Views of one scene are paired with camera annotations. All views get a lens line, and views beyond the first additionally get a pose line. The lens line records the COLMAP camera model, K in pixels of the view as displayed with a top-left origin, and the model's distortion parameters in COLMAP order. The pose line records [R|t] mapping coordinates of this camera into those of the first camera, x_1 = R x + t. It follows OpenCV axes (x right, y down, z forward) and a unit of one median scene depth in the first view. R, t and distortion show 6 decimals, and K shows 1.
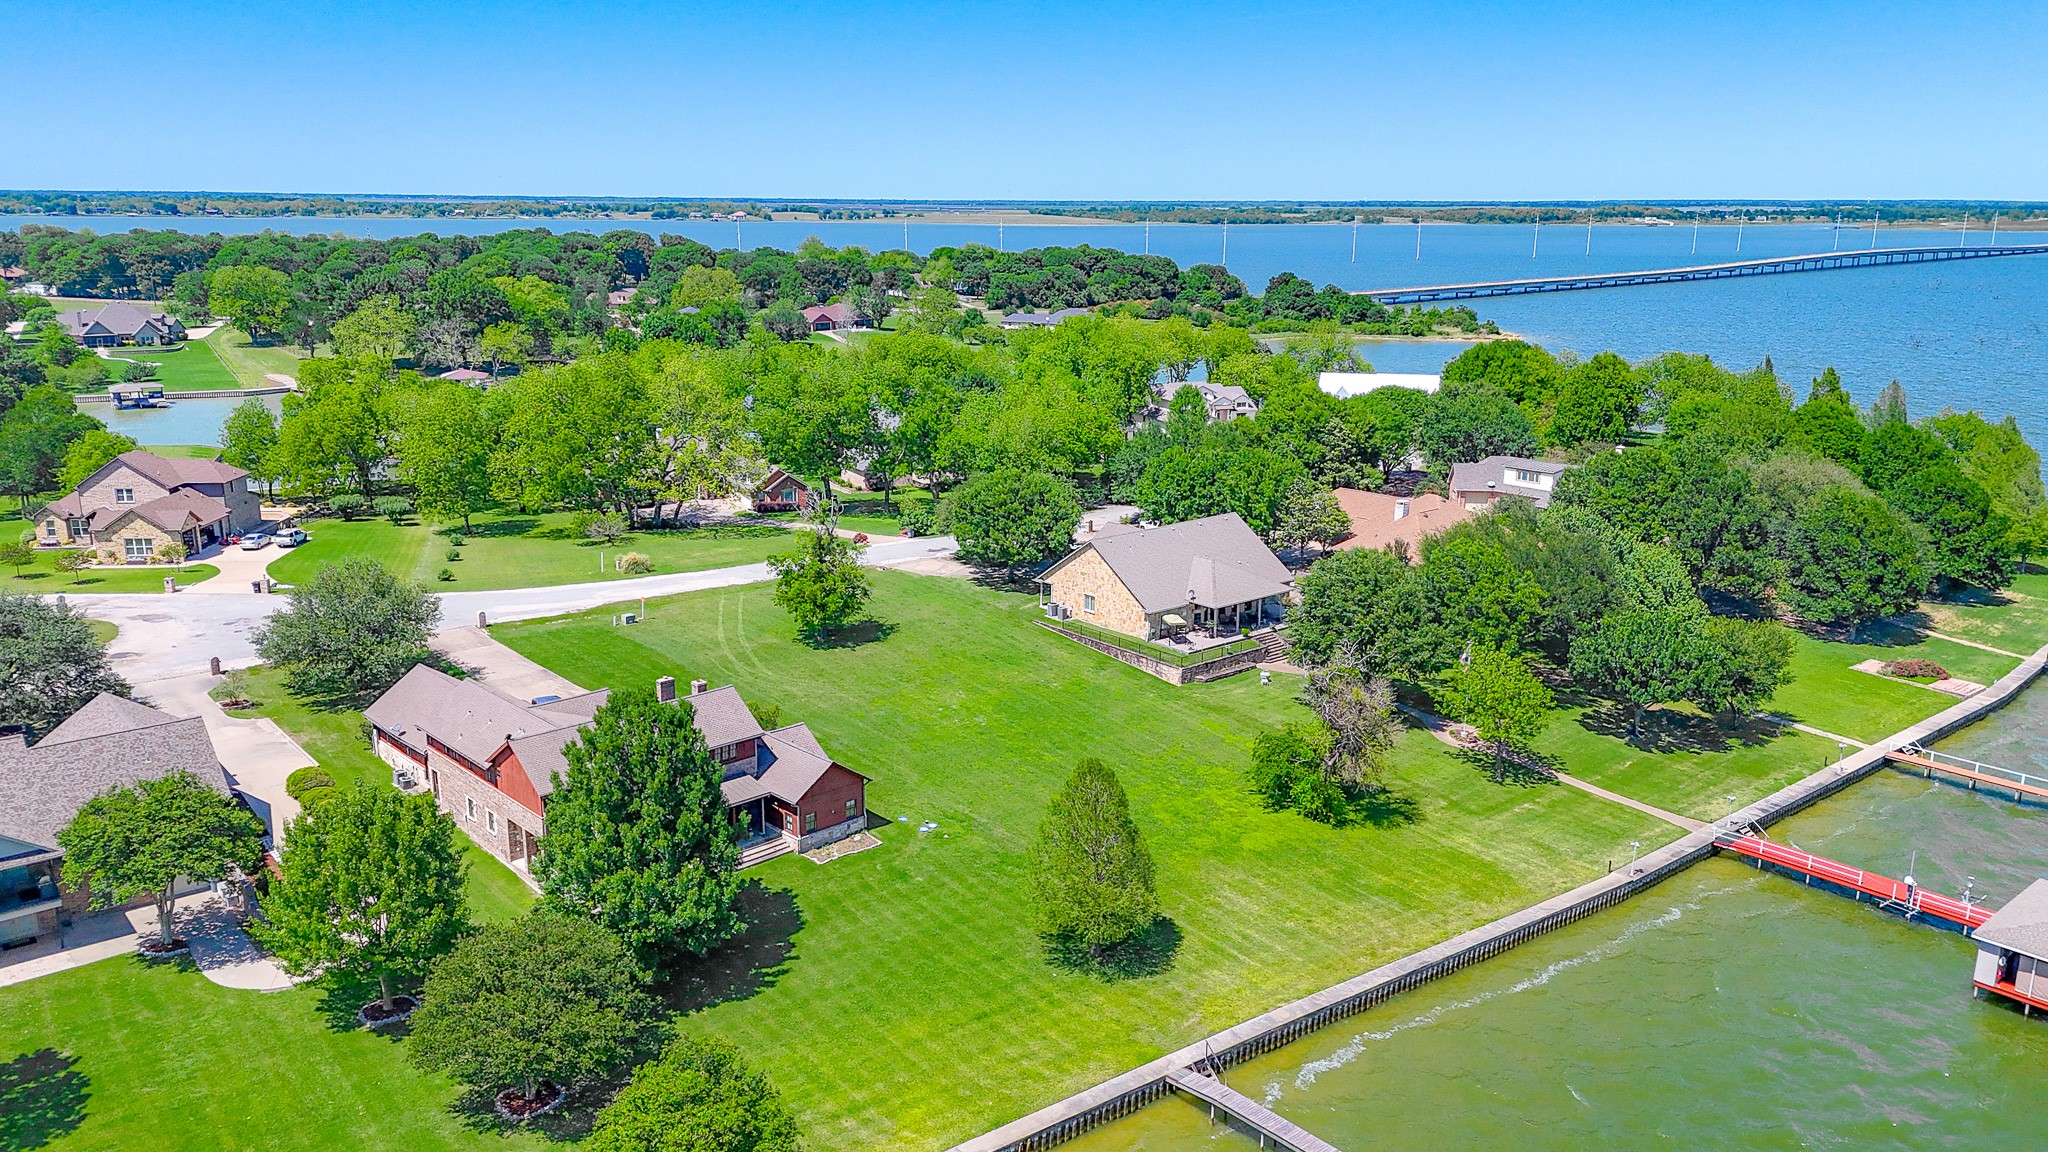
lens RADIAL K [[1508.5, 0, 1022.7], [0, 1508.5, 575.1], [0, 0, 1]] dist [0.074158, -0.069844]
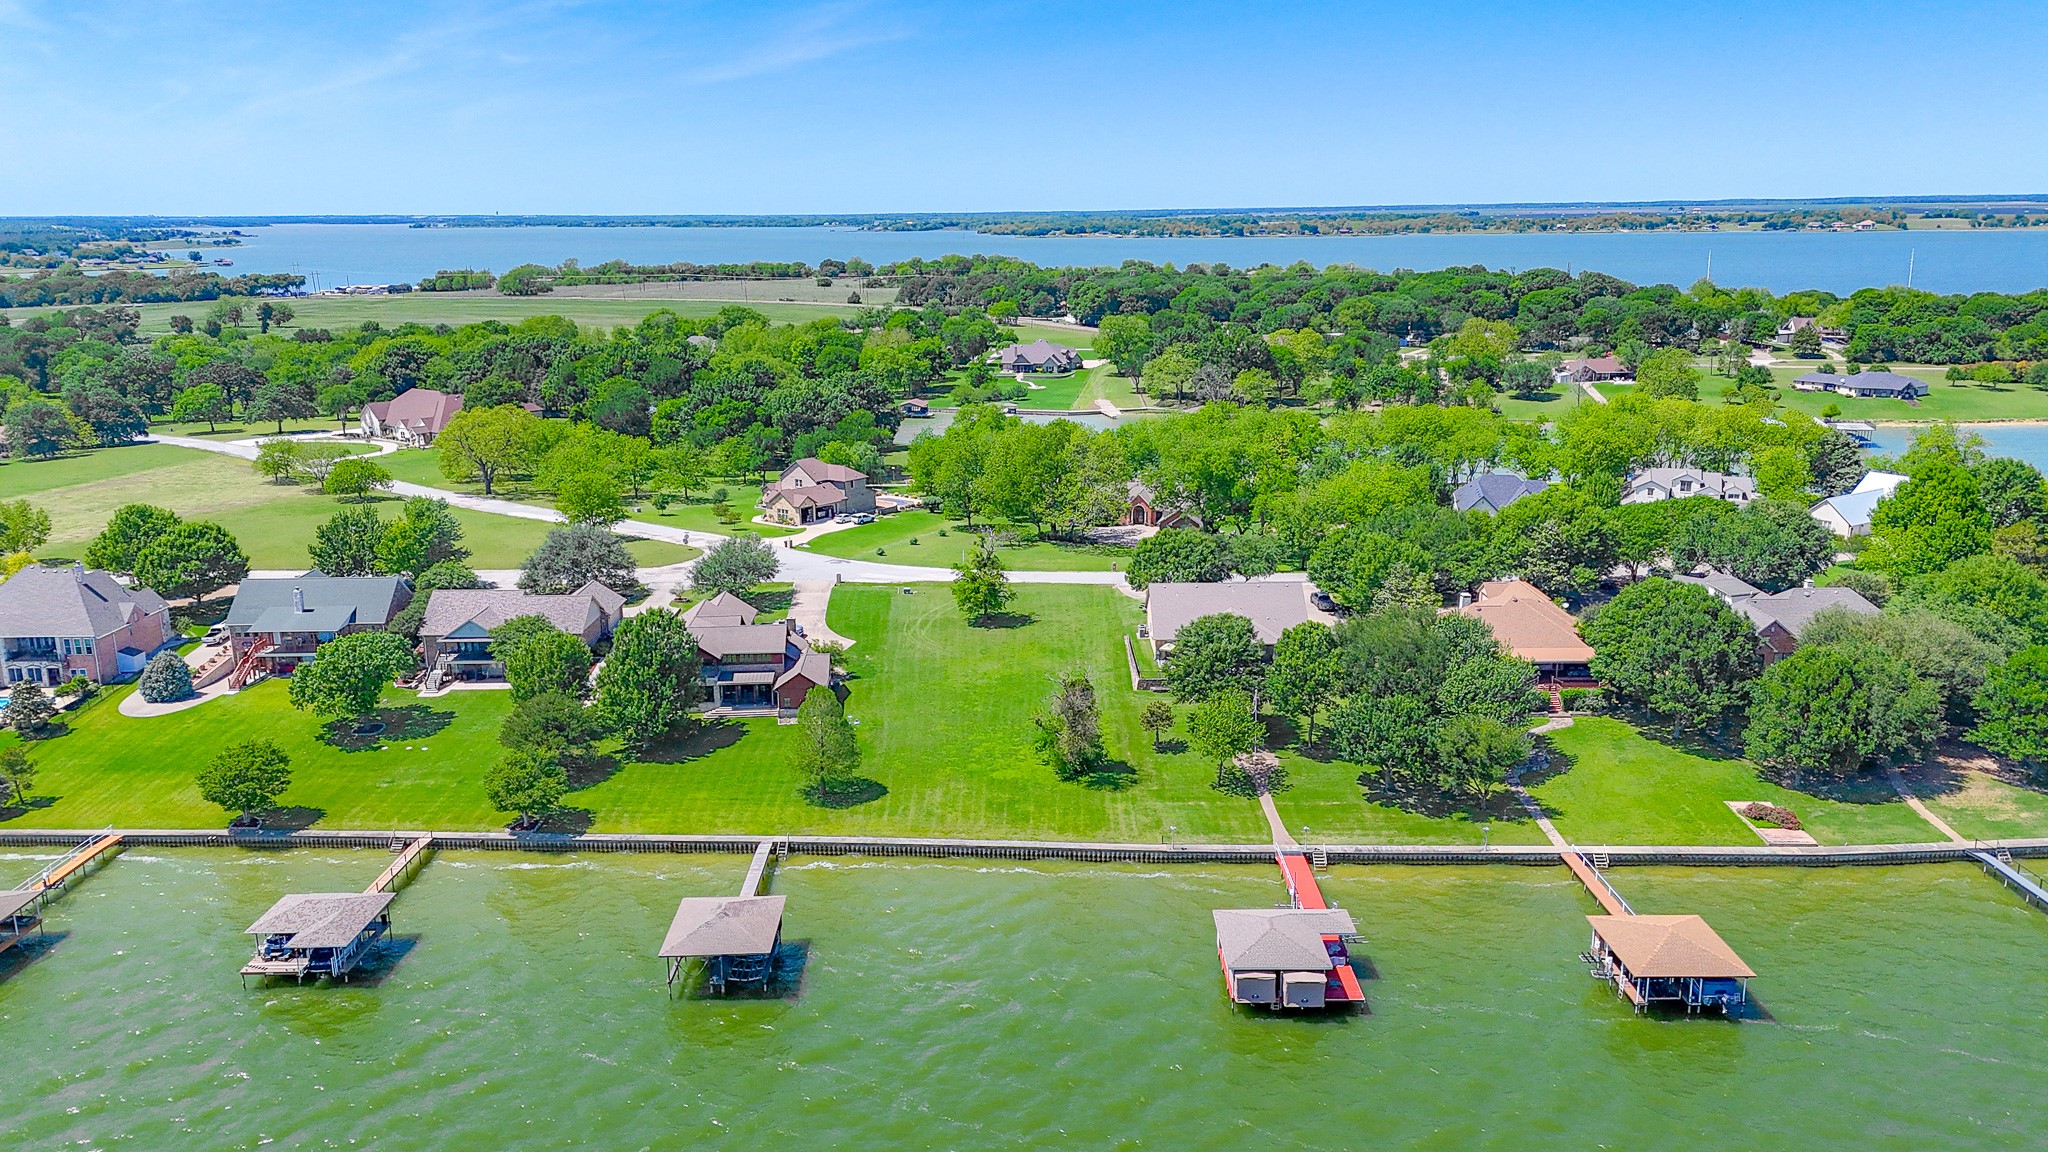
lens RADIAL K [[1508.5, 0, 1022.7], [0, 1508.5, 537.2], [0, 0, 1]] dist [0.074158, -0.069844]
pose [[0.759760, 0.123378, -0.638391, 0.865403], [-0.140824, 0.989751, 0.023686, -0.084362], [0.634770, 0.071906, 0.769348, -0.173349]]
